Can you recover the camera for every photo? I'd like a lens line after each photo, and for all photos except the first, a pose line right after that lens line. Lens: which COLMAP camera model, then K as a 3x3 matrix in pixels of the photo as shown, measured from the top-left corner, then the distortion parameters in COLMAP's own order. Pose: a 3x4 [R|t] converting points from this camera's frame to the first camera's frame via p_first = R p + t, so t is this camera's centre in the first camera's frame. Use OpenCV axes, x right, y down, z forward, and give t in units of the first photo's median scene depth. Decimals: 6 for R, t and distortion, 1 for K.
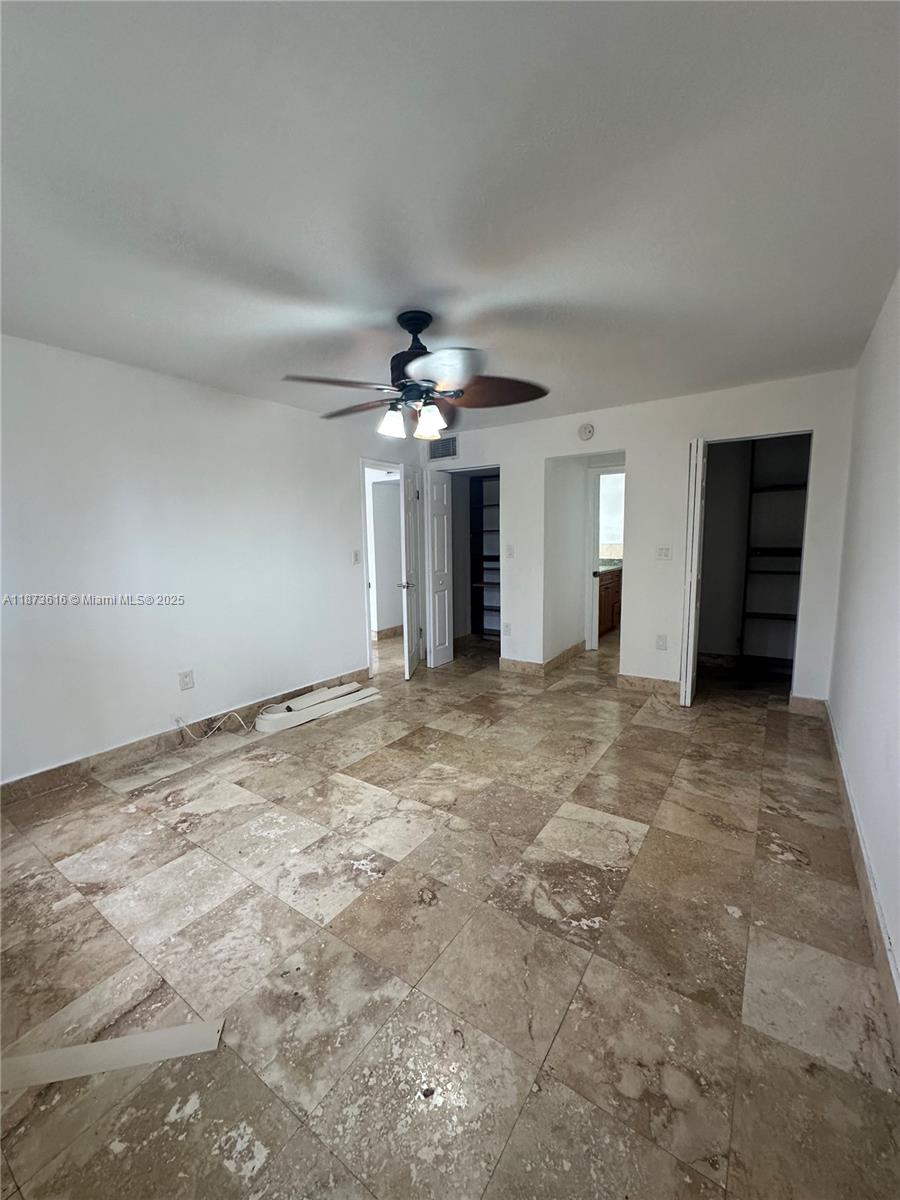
lens RADIAL K [[479.9, 0, 449.8], [0, 479.9, 601.2], [0, 0, 1]] dist [-0.004162, 0.000896]
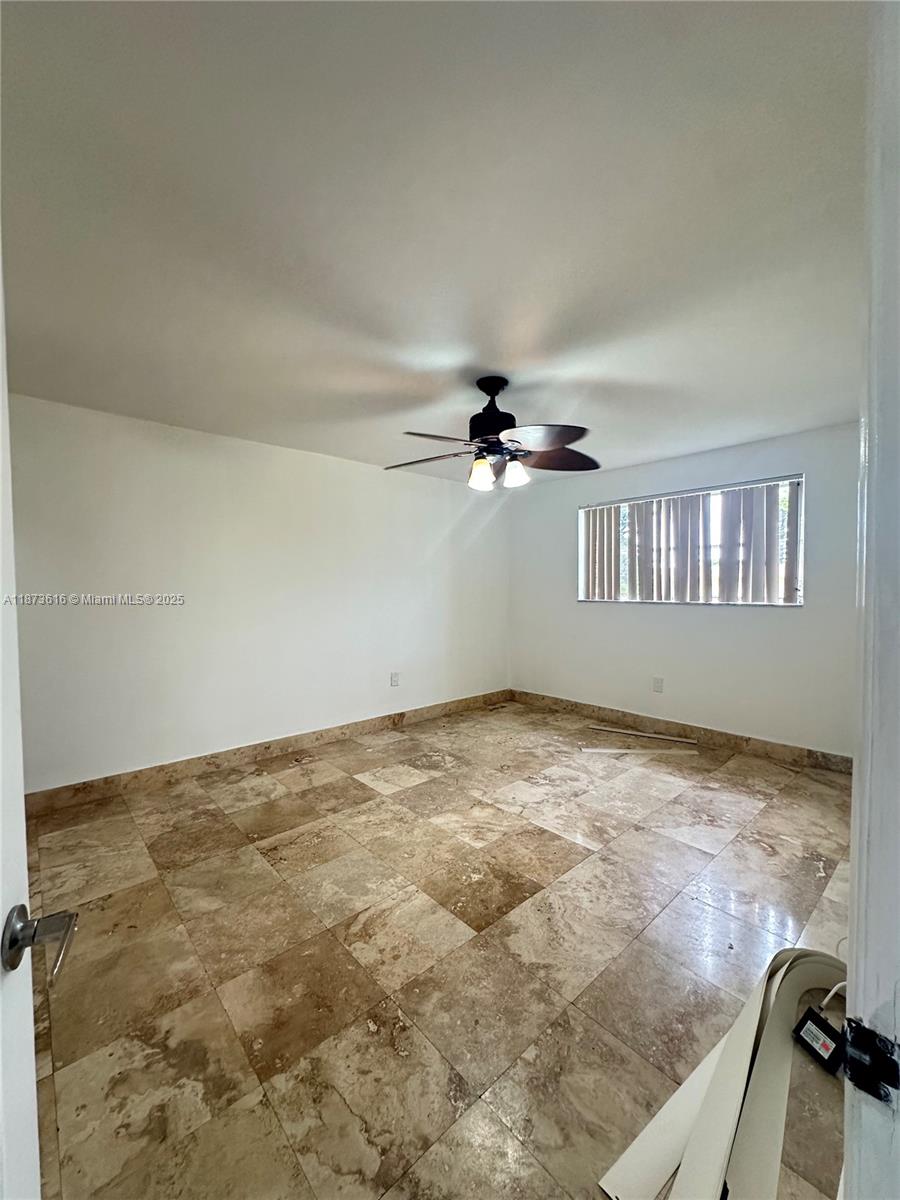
lens RADIAL K [[479.9, 0, 450.7], [0, 479.9, 600.8], [0, 0, 1]] dist [-0.004162, 0.000896]
pose [[-0.972087, 0.017325, 0.233981, -0.215046], [0.054361, 0.986763, 0.152784, -0.251168], [-0.228237, 0.161239, -0.960161, 2.027181]]
